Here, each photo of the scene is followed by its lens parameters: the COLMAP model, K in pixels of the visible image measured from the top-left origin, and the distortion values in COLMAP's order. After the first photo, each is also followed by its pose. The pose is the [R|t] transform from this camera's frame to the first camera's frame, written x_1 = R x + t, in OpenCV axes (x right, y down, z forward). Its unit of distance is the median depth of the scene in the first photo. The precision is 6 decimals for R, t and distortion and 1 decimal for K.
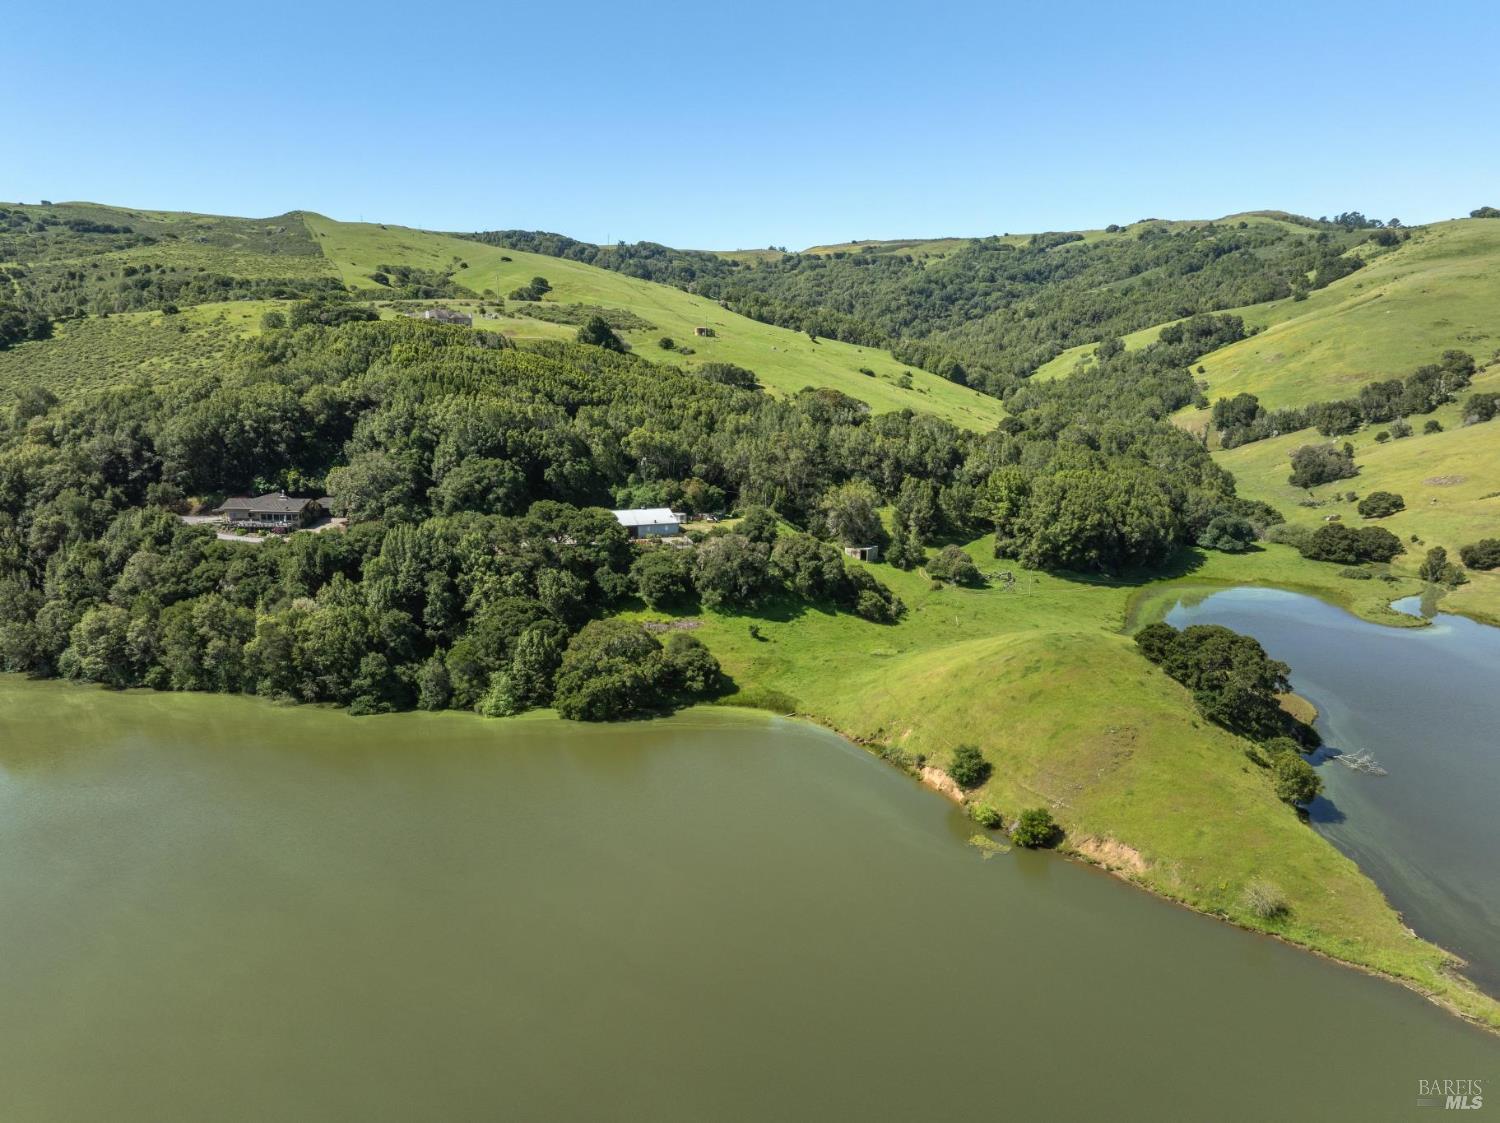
lens RADIAL K [[1067.2, 0, 751.9], [0, 1067.2, 559.4], [0, 0, 1]] dist [-0.042817, 0.013761]
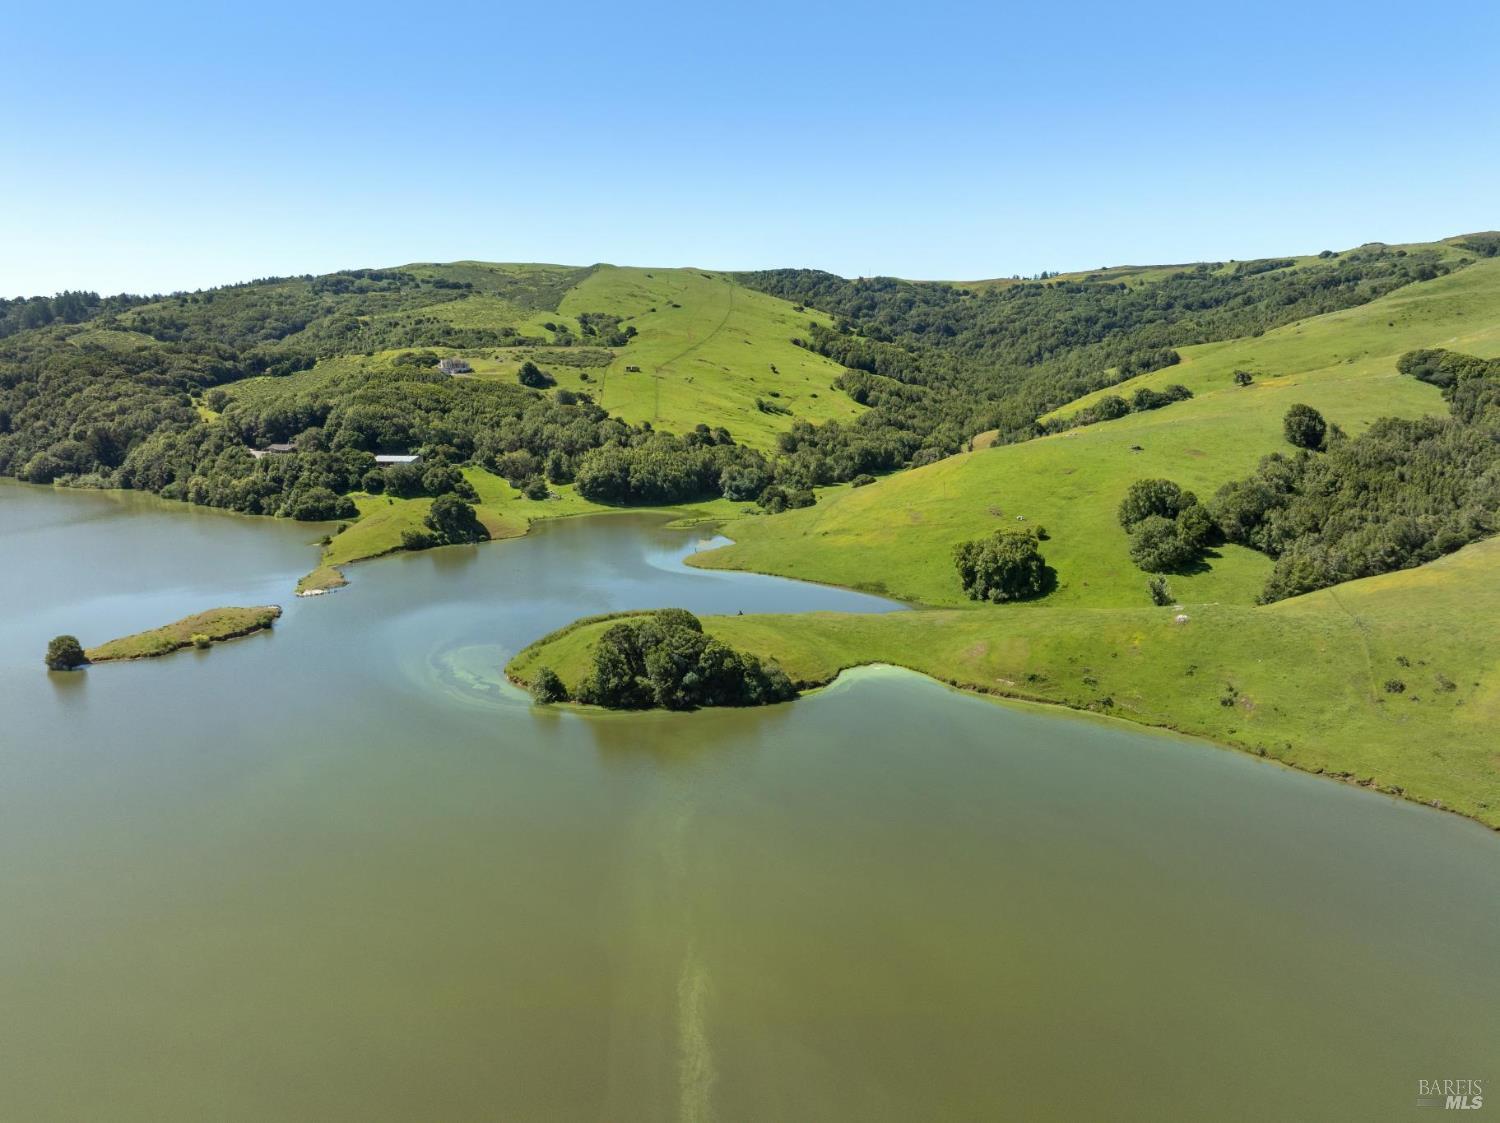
lens RADIAL K [[1067.2, 0, 748.2], [0, 1067.2, 555.9], [0, 0, 1]] dist [-0.042817, 0.013761]
pose [[0.913651, 0.080918, -0.398364, 0.267575], [-0.084790, 0.996367, 0.007921, 0.015586], [0.397557, 0.026540, 0.917193, -0.143886]]
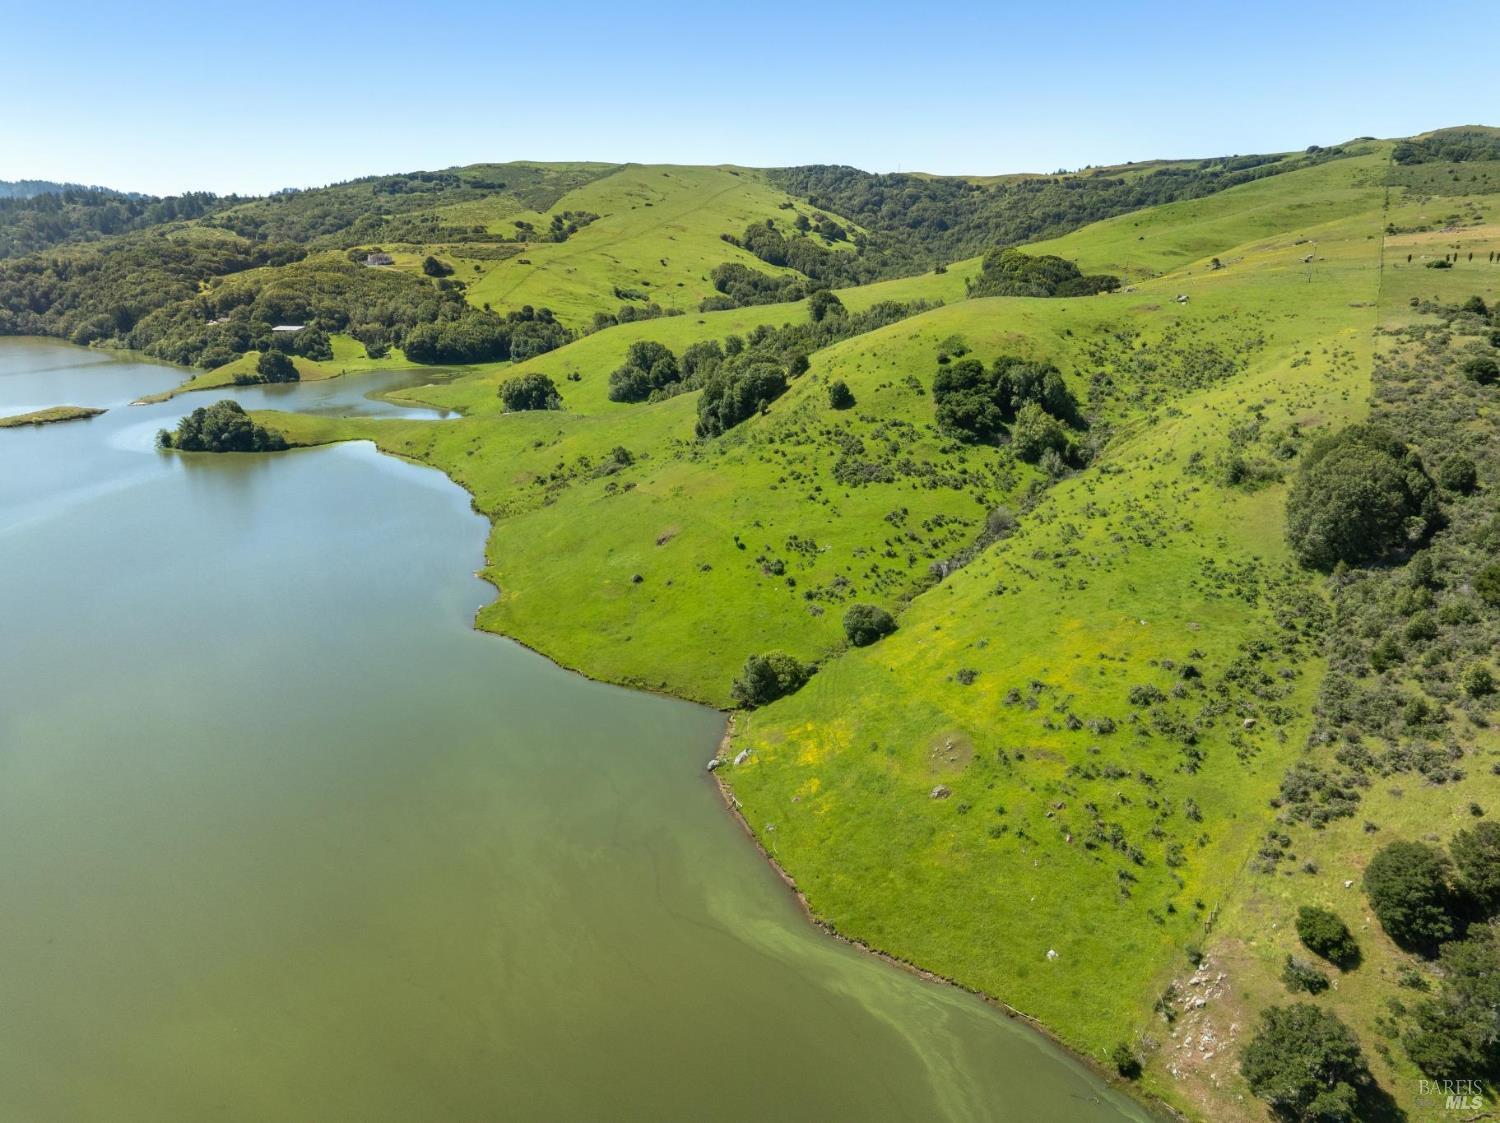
lens RADIAL K [[1067.2, 0, 749.0], [0, 1067.2, 563.7], [0, 0, 1]] dist [-0.042817, 0.013761]
pose [[0.834013, 0.166212, -0.526114, 0.501804], [-0.115584, 0.985021, 0.127965, 0.016444], [0.539502, -0.045914, 0.840731, -0.173256]]
